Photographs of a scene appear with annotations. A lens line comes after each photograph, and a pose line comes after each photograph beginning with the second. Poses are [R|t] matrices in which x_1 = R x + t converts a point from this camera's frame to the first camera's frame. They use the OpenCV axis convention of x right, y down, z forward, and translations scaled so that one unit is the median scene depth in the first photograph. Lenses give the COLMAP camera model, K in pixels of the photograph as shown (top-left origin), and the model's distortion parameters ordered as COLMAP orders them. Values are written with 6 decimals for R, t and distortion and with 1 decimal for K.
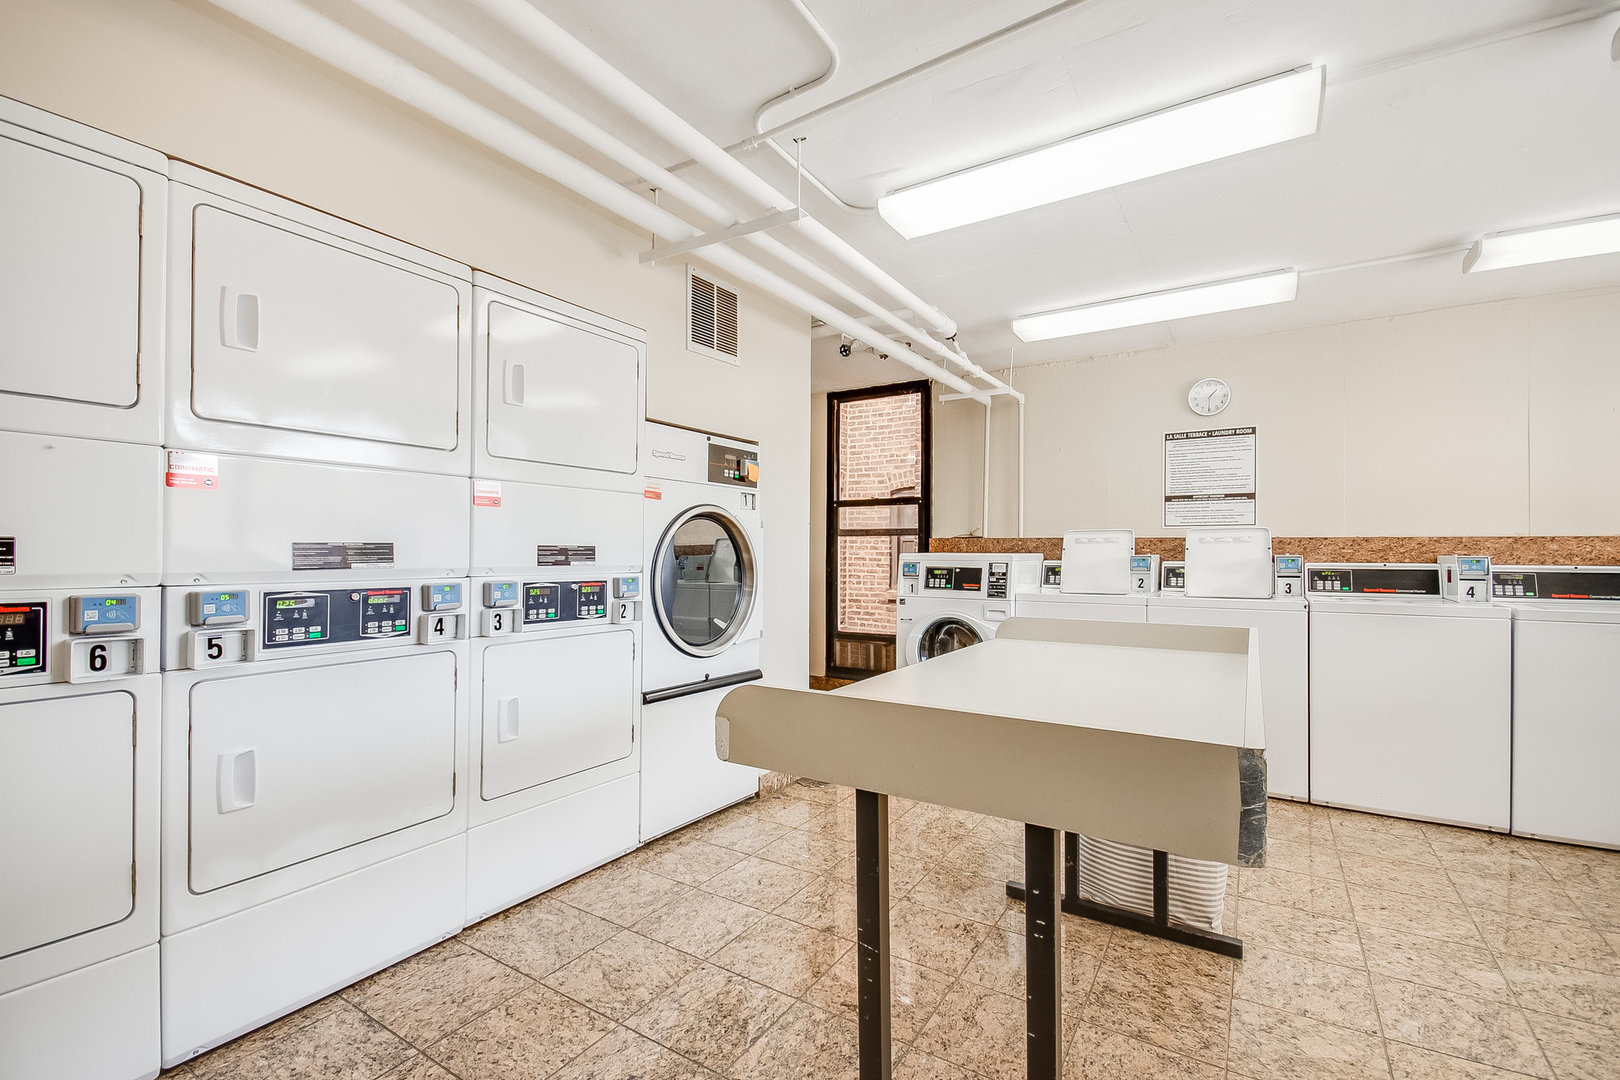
lens RADIAL K [[717.7, 0, 807.6], [0, 717.7, 546.5], [0, 0, 1]] dist [-0.000705, -0.000103]
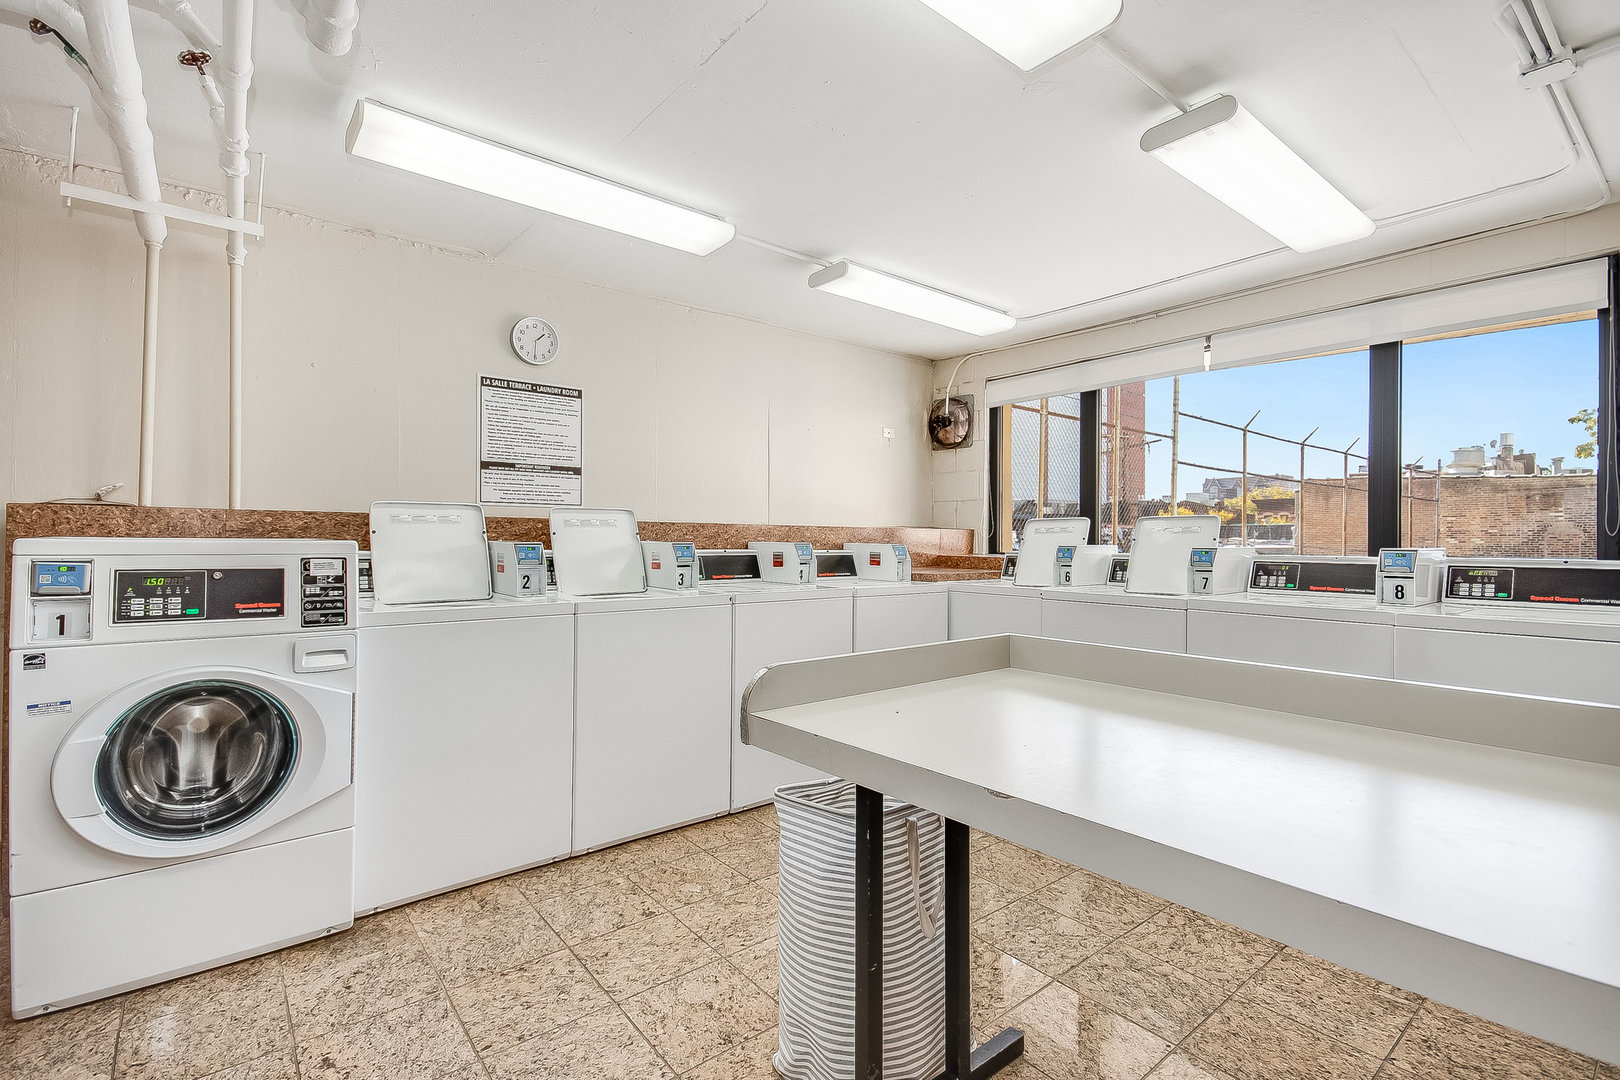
lens RADIAL K [[730.3, 0, 810.8], [0, 730.3, 545.7], [0, 0, 1]] dist [0.016854, 0.000478]
pose [[0.314949, -0.009674, 0.949059, -0.126168], [-0.018010, 0.999707, 0.016167, -0.000993], [-0.948938, -0.022184, 0.314683, 0.494602]]
